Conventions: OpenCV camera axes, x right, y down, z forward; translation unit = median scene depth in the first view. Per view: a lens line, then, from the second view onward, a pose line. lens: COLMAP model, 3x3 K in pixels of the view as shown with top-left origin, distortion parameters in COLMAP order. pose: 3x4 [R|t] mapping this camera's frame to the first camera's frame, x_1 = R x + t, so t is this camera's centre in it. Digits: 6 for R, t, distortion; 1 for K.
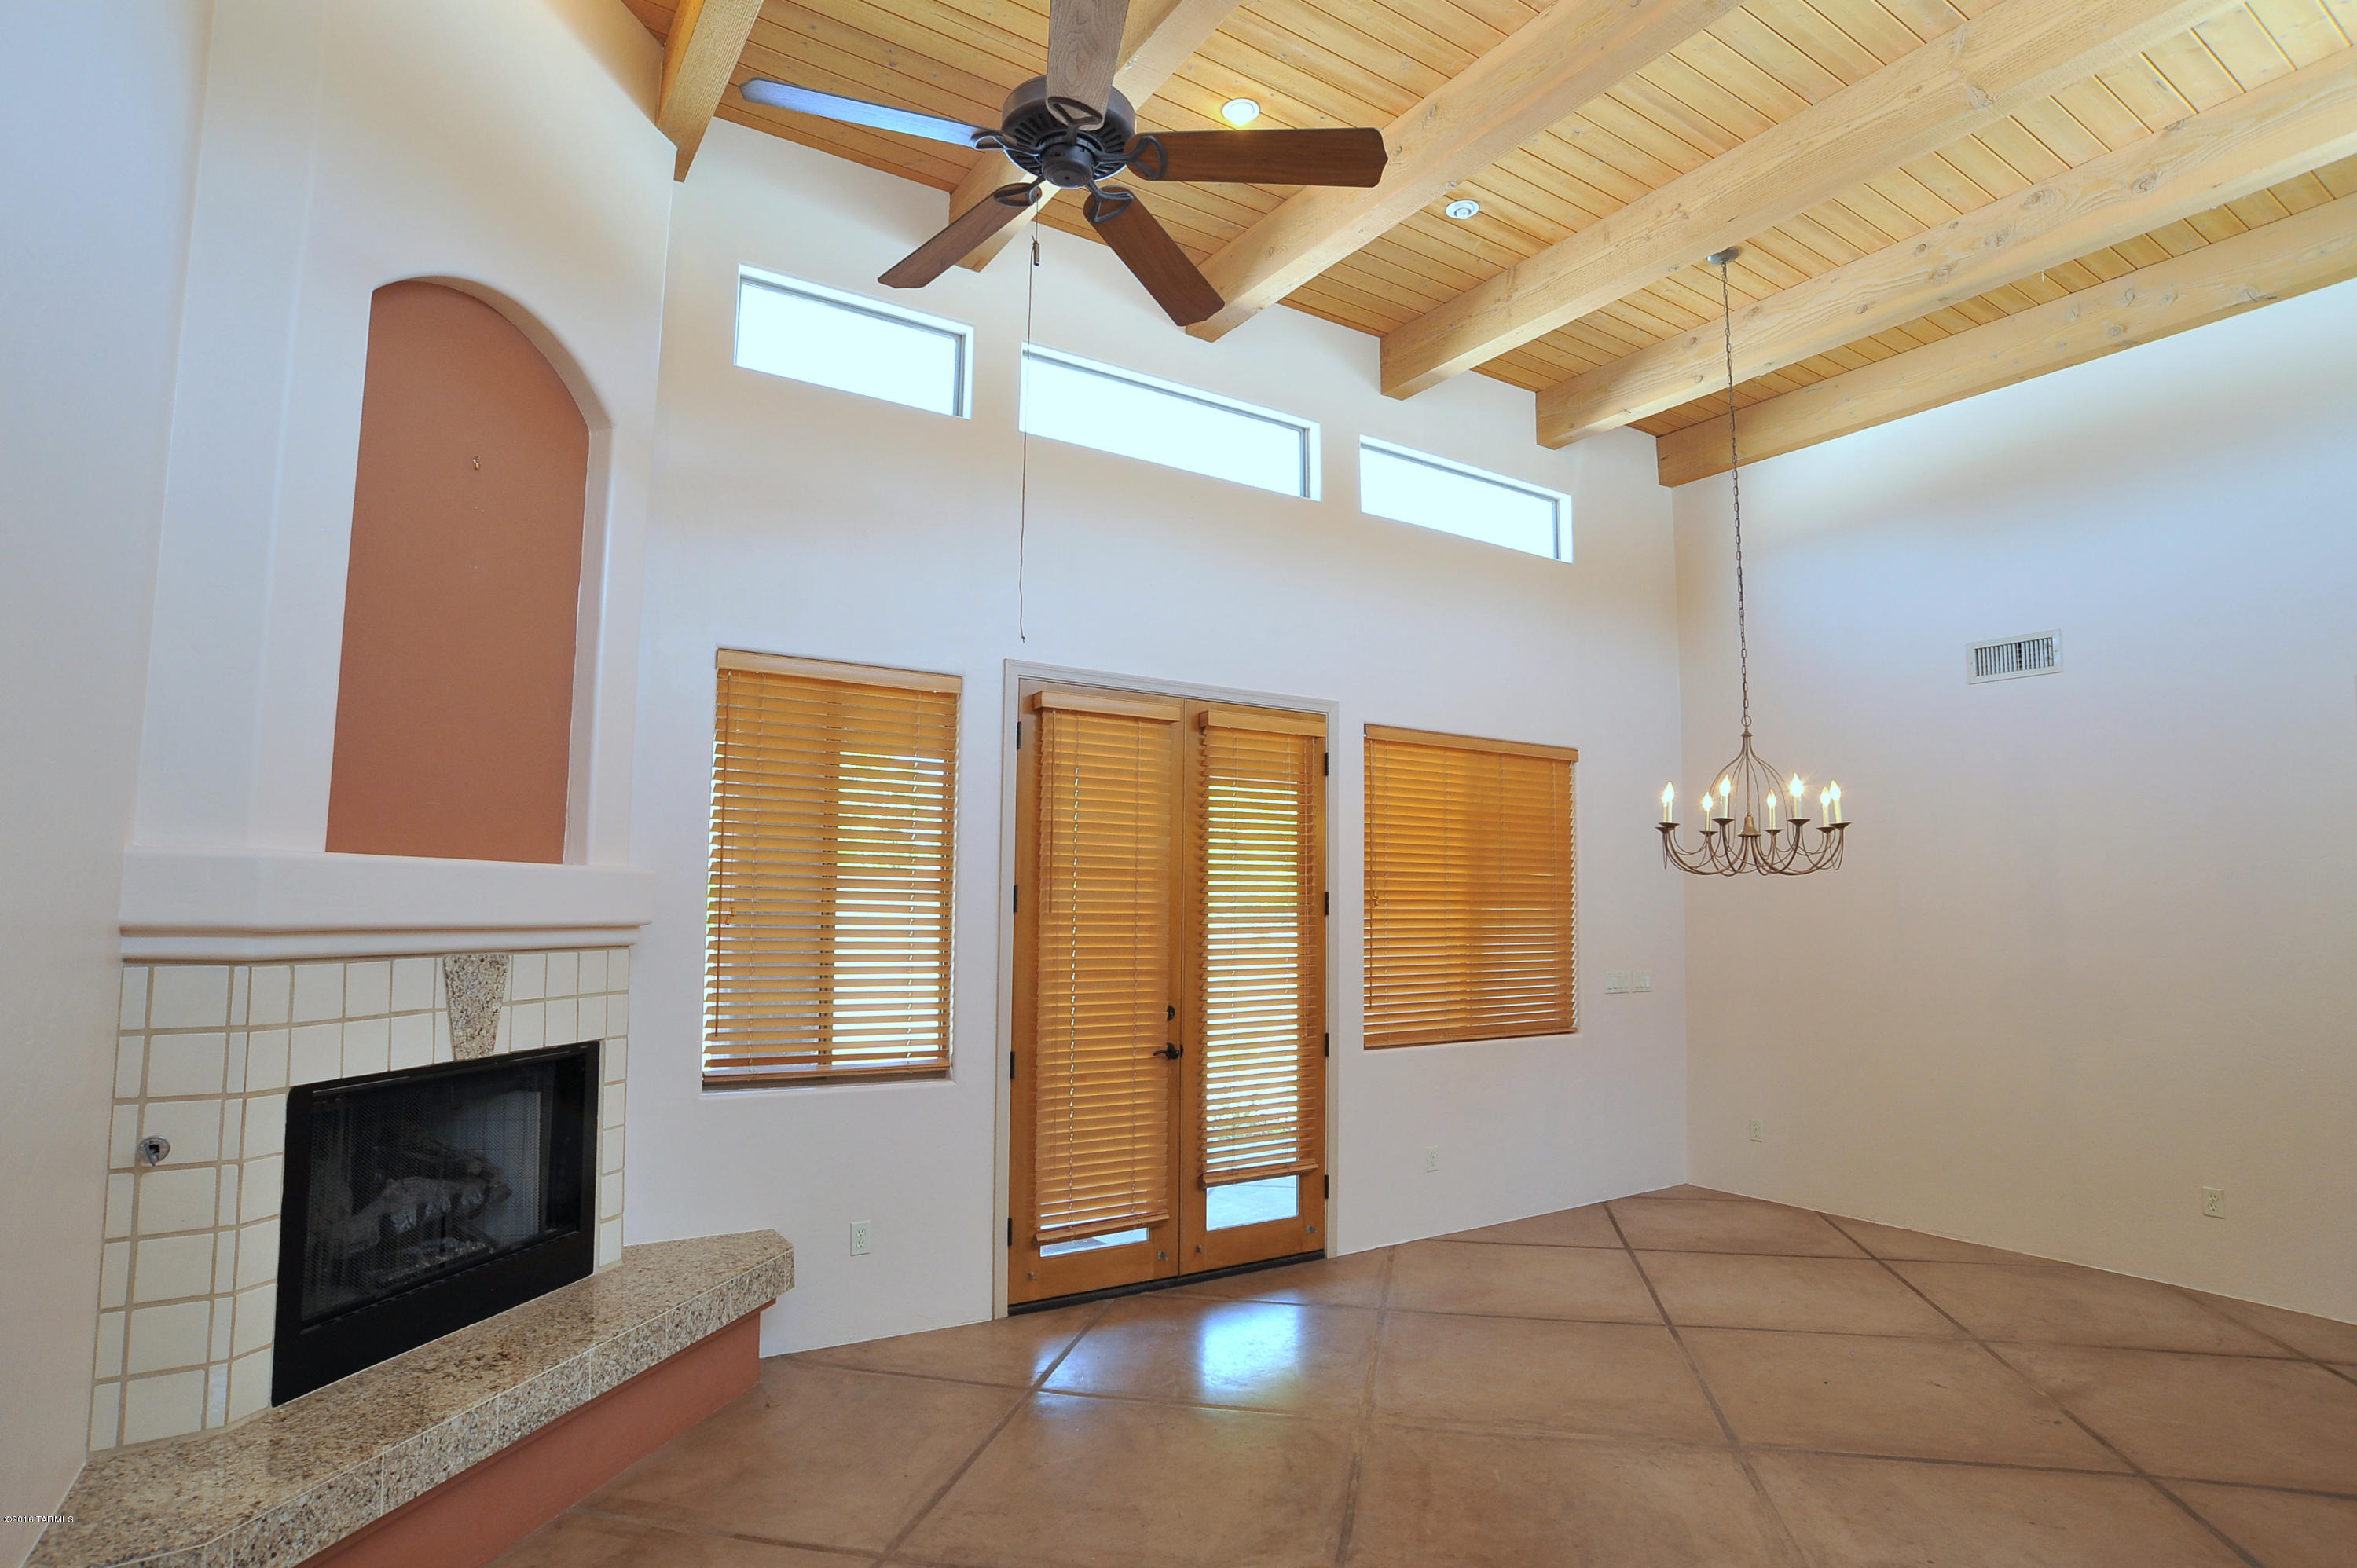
lens RADIAL K [[1221.7, 0, 1180.4], [0, 1221.7, 819.0], [0, 0, 1]] dist [-0.090702, 0.036077]
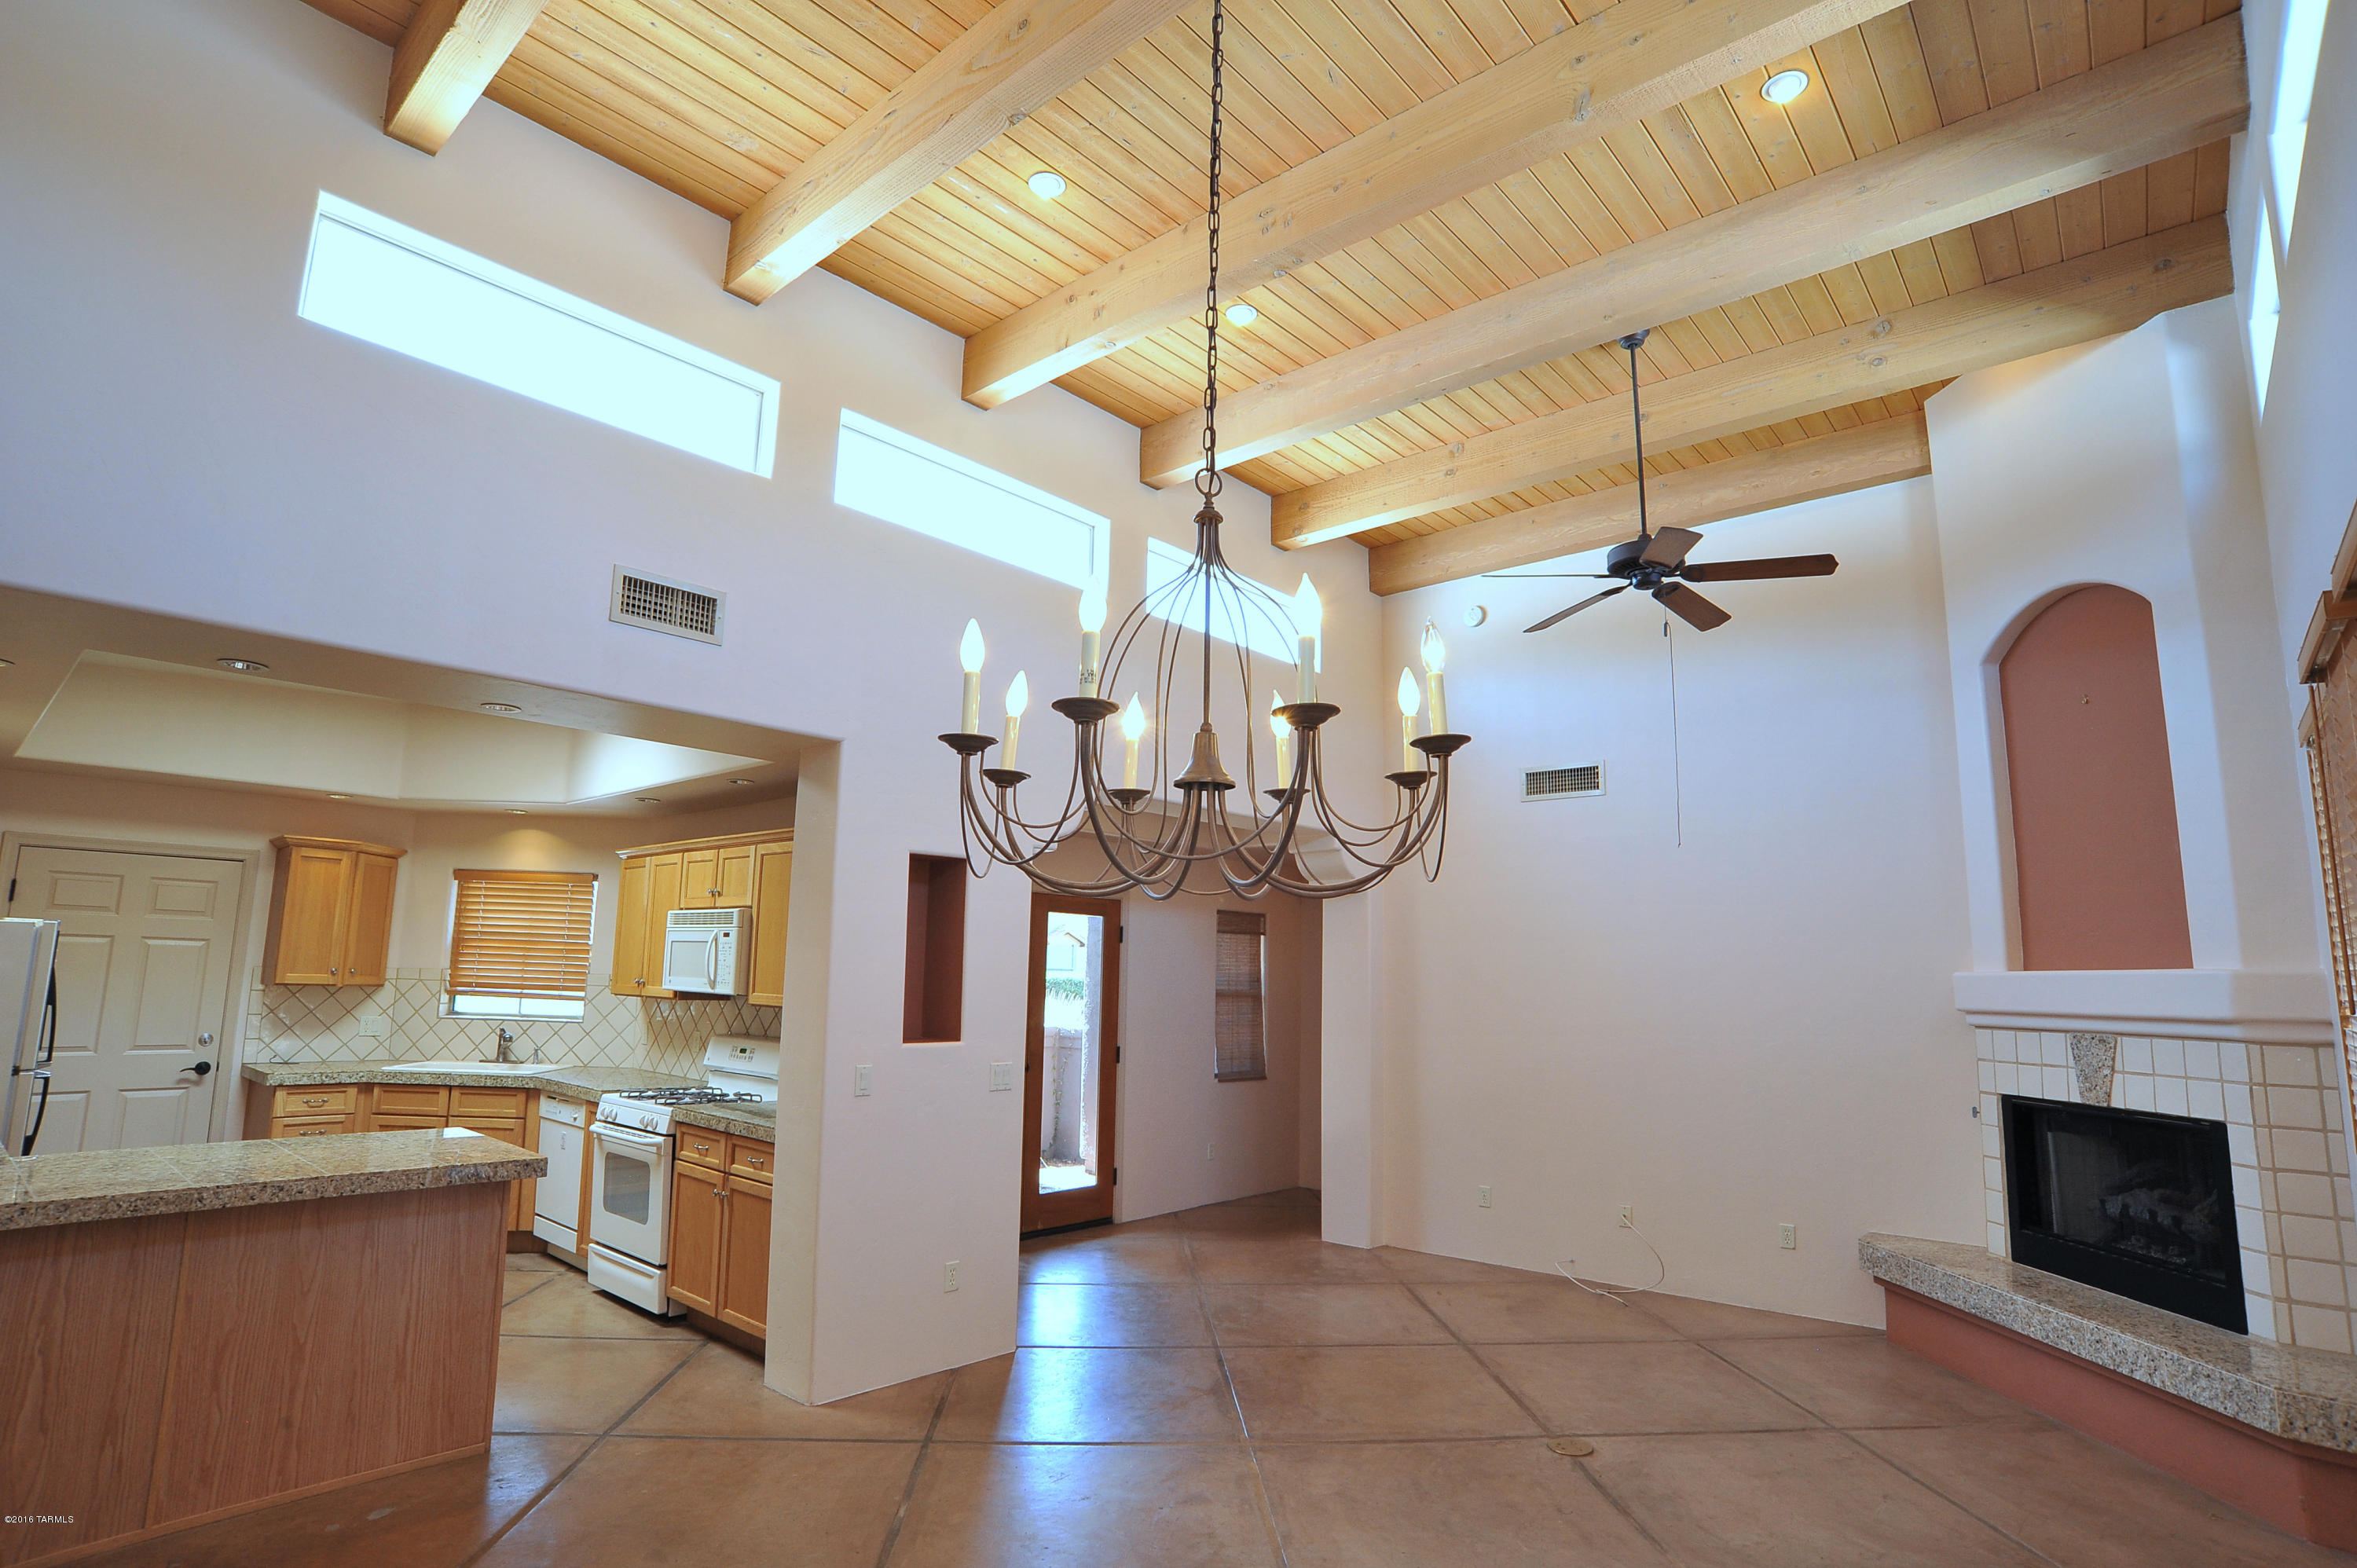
lens RADIAL K [[1221.7, 0, 1180.4], [0, 1221.7, 819.0], [0, 0, 1]] dist [-0.090702, 0.036077]
pose [[-0.960475, -0.064390, -0.270817, 0.903050], [-0.009248, 0.979723, -0.200141, 0.151001], [0.278213, -0.189726, -0.941595, 2.079005]]
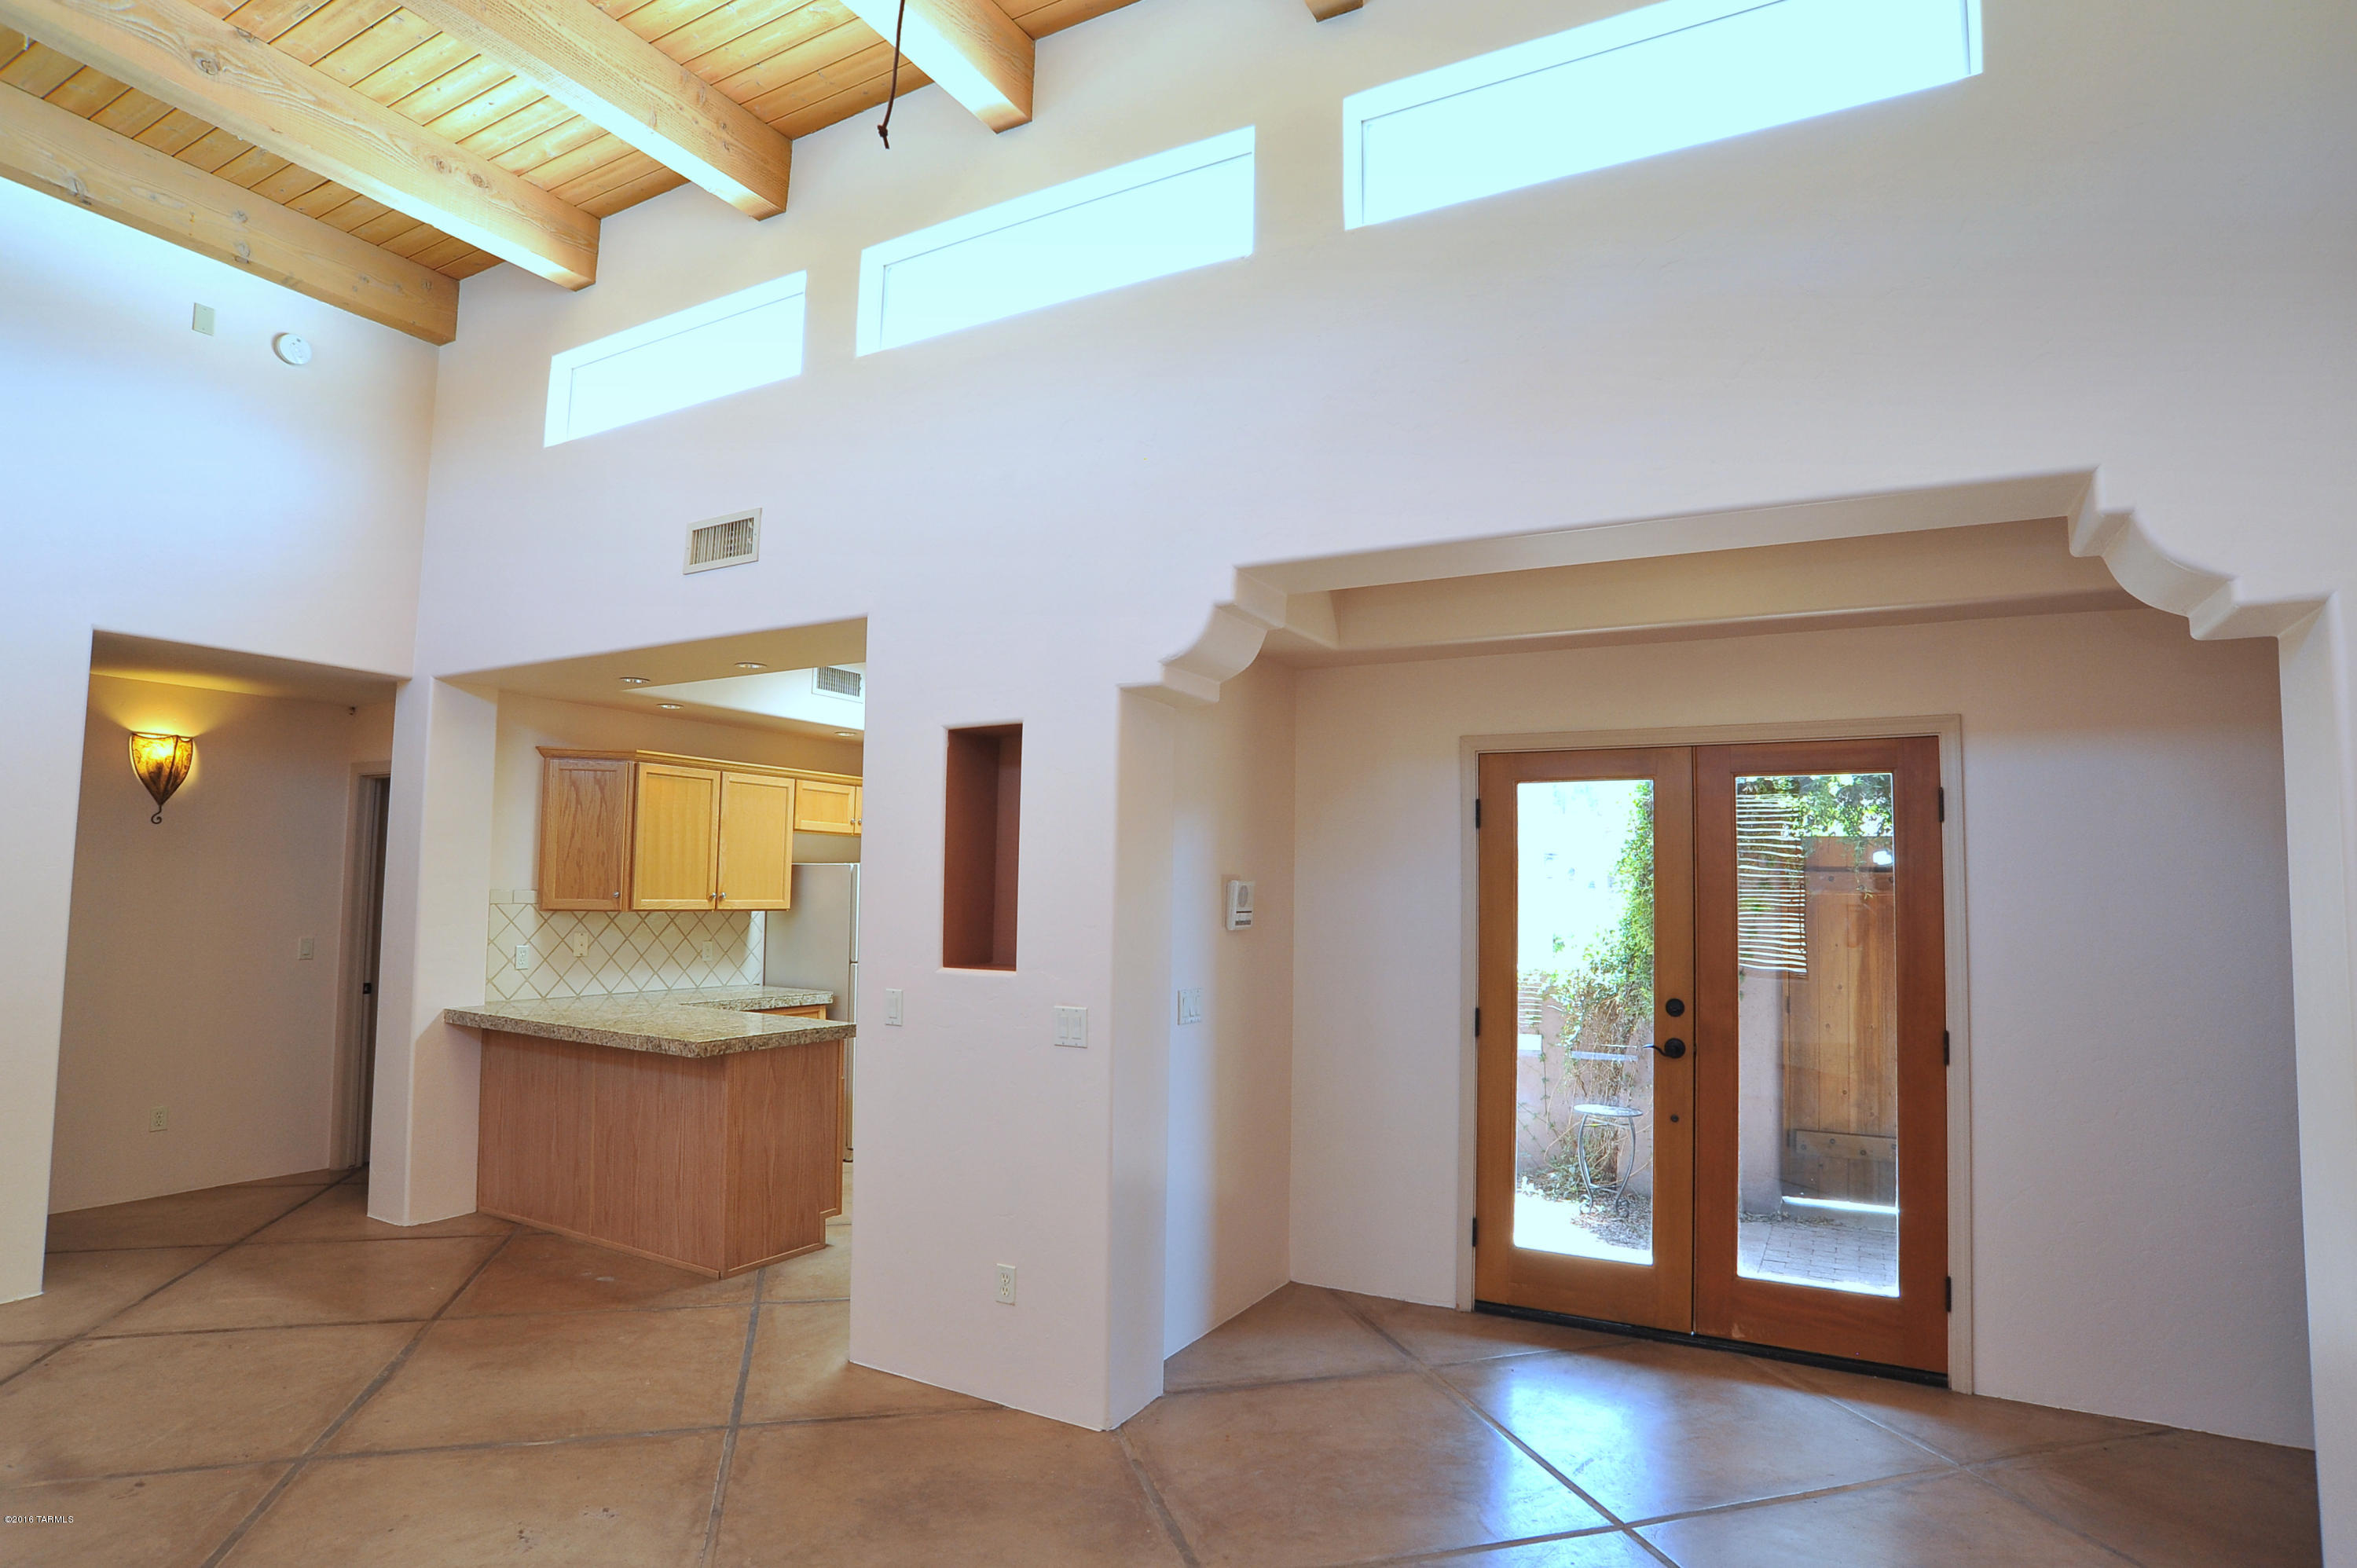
lens RADIAL K [[1221.7, 0, 1180.4], [0, 1221.7, 819.0], [0, 0, 1]] dist [-0.090702, 0.036077]
pose [[-0.465438, 0.033585, 0.884443, -0.380099], [-0.084190, 0.993069, -0.082014, 0.058122], [-0.881067, -0.112634, -0.459385, 0.872836]]
